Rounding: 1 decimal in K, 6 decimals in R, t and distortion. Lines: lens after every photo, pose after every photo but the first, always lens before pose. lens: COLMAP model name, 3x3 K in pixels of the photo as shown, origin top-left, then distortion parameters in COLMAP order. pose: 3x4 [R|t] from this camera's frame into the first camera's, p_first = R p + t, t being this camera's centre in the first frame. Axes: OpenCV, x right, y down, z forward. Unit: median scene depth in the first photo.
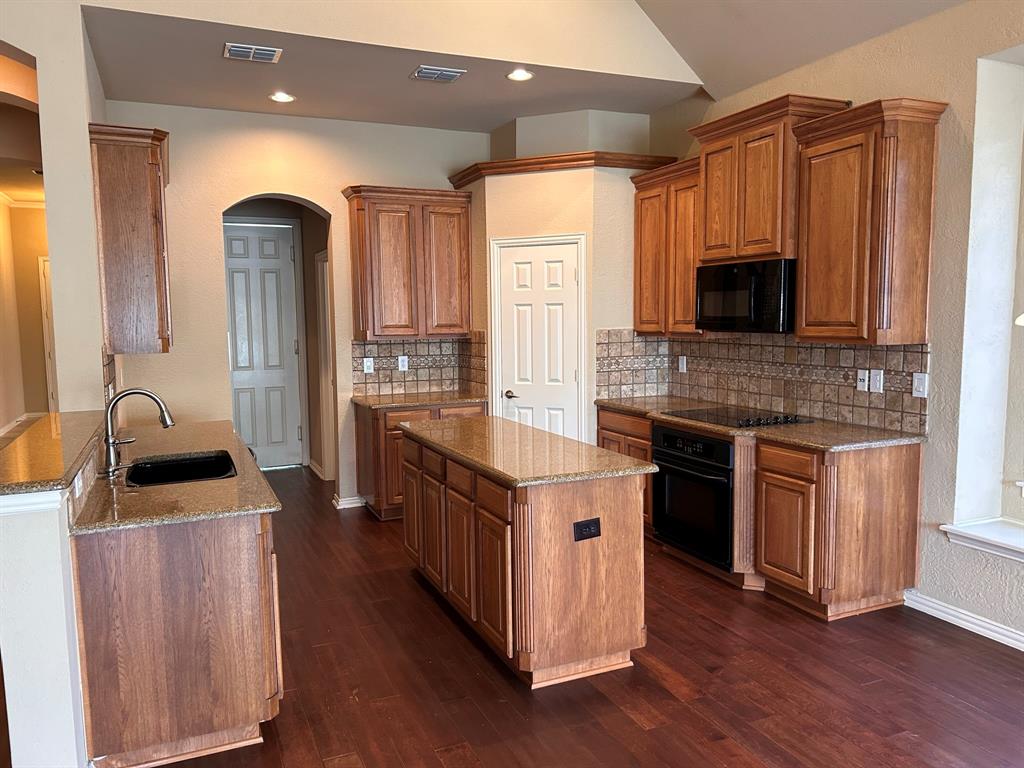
lens RADIAL K [[773.9, 0, 507.1], [0, 773.9, 392.8], [0, 0, 1]] dist [0.054130, -0.061670]
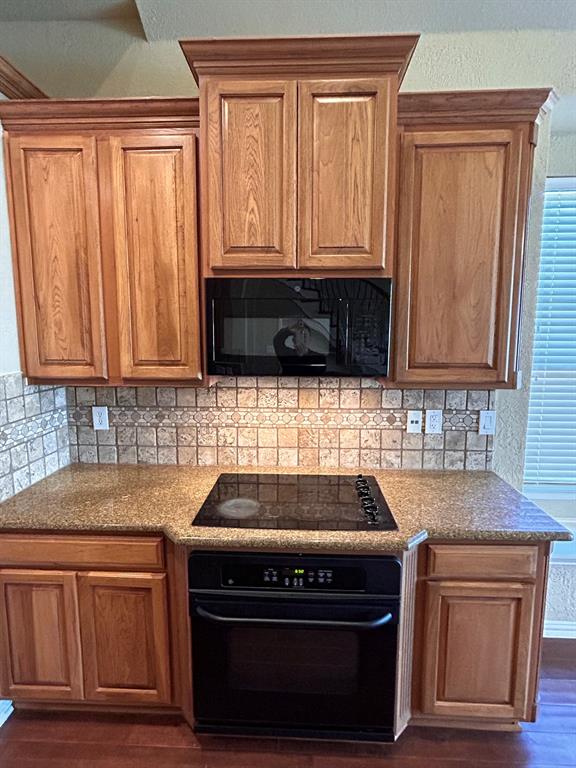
lens RADIAL K [[404.5, 0, 288.8], [0, 404.5, 379.8], [0, 0, 1]] dist [0.000939, -0.000885]
pose [[0.433759, -0.095174, 0.895989, -0.027805], [0.082855, 0.994406, 0.065517, -0.088259], [-0.897212, 0.045818, 0.439218, 0.742009]]
